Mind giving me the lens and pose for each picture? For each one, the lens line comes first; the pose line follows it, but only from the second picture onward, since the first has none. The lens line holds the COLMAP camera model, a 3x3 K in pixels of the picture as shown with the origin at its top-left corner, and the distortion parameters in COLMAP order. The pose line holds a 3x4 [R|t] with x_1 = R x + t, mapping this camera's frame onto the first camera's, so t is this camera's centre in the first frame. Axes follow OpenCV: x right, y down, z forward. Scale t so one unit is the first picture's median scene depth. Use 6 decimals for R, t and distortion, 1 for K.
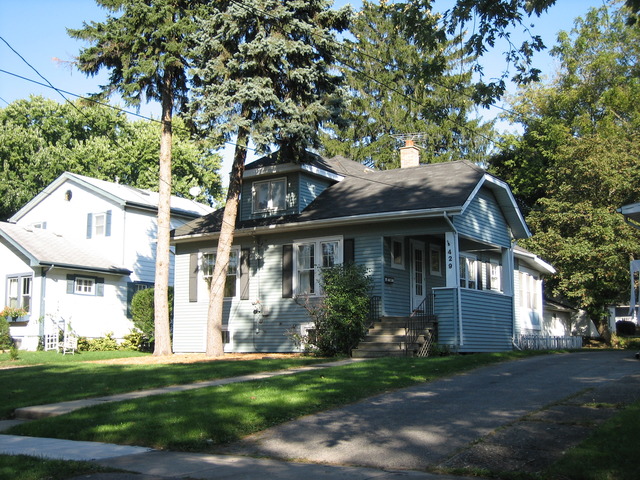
lens RADIAL K [[798.1, 0, 320.0], [0, 798.1, 240.0], [0, 0, 1]] dist [-0.128148, 0.002999]
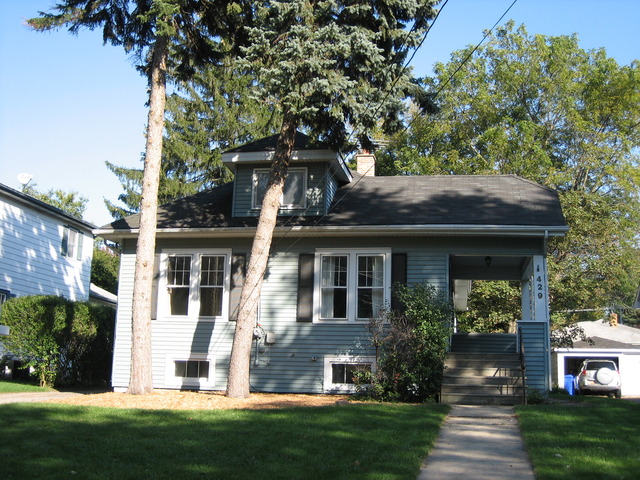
lens RADIAL K [[798.1, 0, 320.0], [0, 798.1, 240.0], [0, 0, 1]] dist [-0.128148, 0.002999]
pose [[0.914160, 0.100142, 0.392790, -0.335048], [-0.084909, 0.994813, -0.056015, 0.035480], [-0.396362, 0.017855, 0.917921, 0.281055]]
